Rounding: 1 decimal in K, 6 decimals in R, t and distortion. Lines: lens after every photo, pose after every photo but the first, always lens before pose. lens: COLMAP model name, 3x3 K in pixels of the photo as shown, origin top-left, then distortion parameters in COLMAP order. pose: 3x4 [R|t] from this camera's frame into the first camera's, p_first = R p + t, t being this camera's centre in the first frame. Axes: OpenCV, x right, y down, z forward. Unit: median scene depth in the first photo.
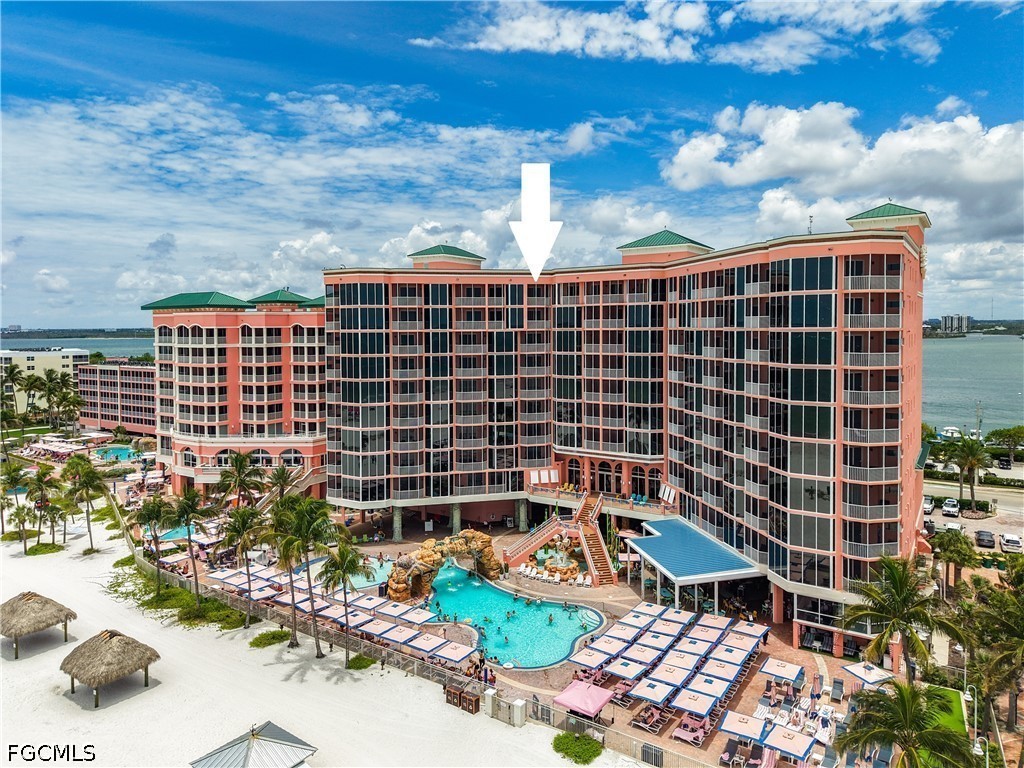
lens RADIAL K [[702.1, 0, 520.4], [0, 702.1, 348.9], [0, 0, 1]] dist [0.022894, -0.003951]
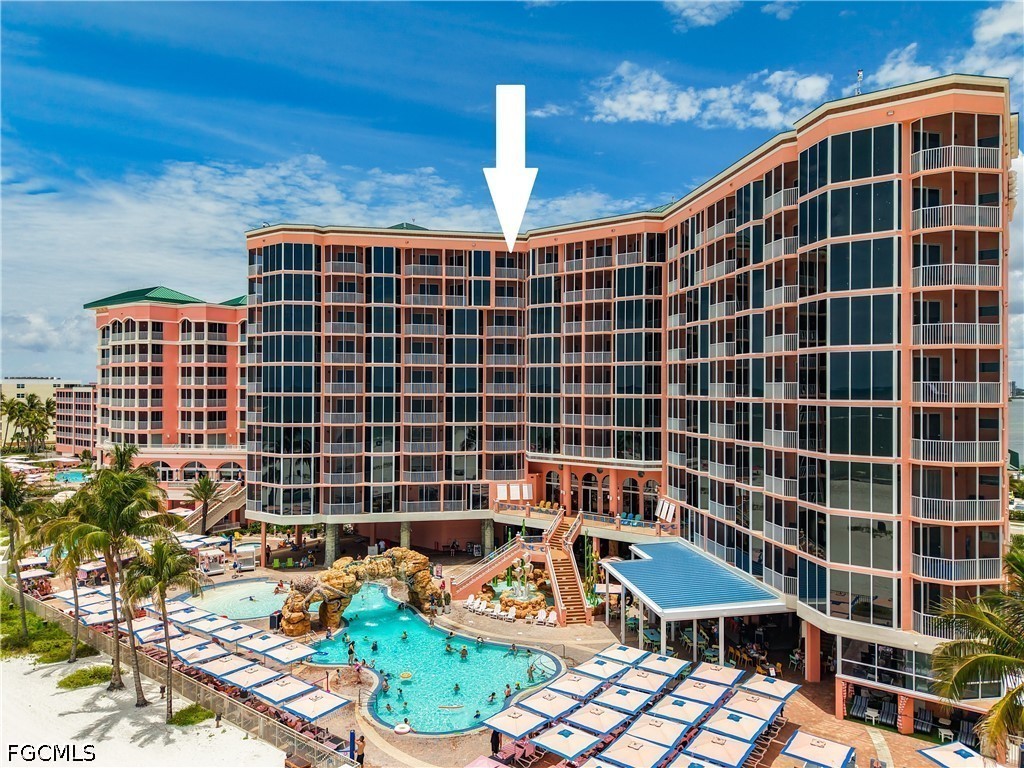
lens RADIAL K [[695.2, 0, 512.0], [0, 695.2, 384.0], [0, 0, 1]] dist [0.003759, 0.000511]
pose [[0.998238, 0.010414, -0.058412, 0.086748], [-0.012757, 0.999122, -0.039894, 0.103224], [0.057946, 0.040569, 0.997495, 0.234359]]
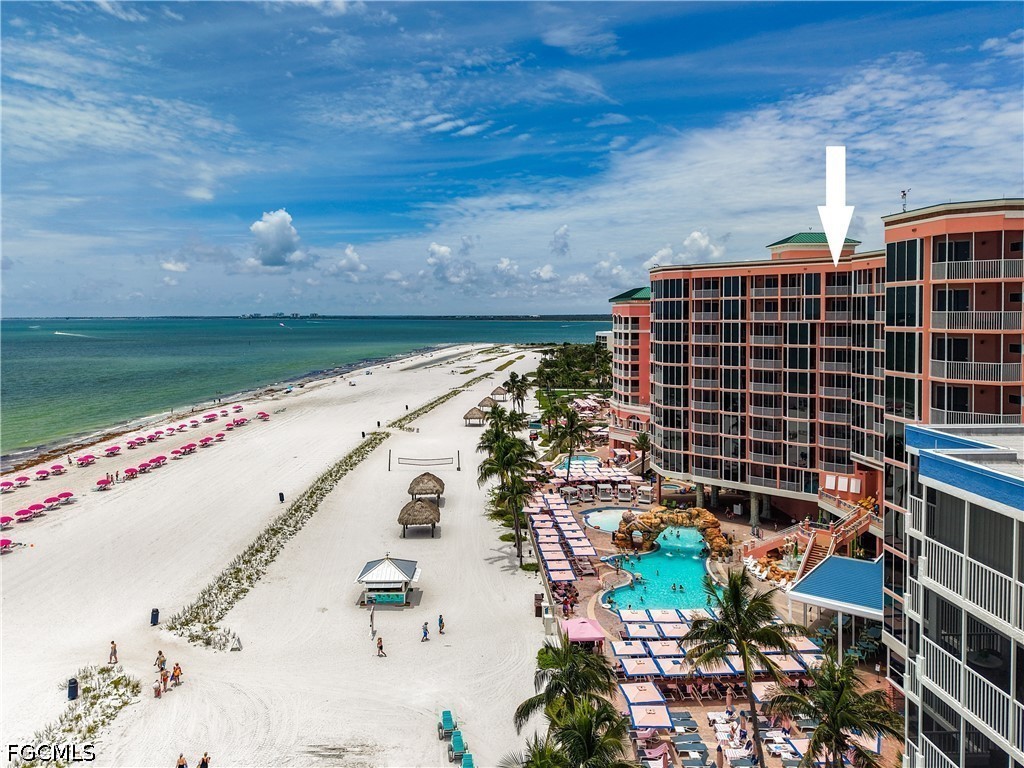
lens RADIAL K [[710.6, 0, 468.4], [0, 710.6, 323.8], [0, 0, 1]] dist [-0.001581, -0.001606]
pose [[0.566011, 0.018282, -0.824195, 0.582680], [-0.030006, 0.999548, 0.001565, -0.013035], [0.823851, 0.023845, 0.566304, 0.088233]]
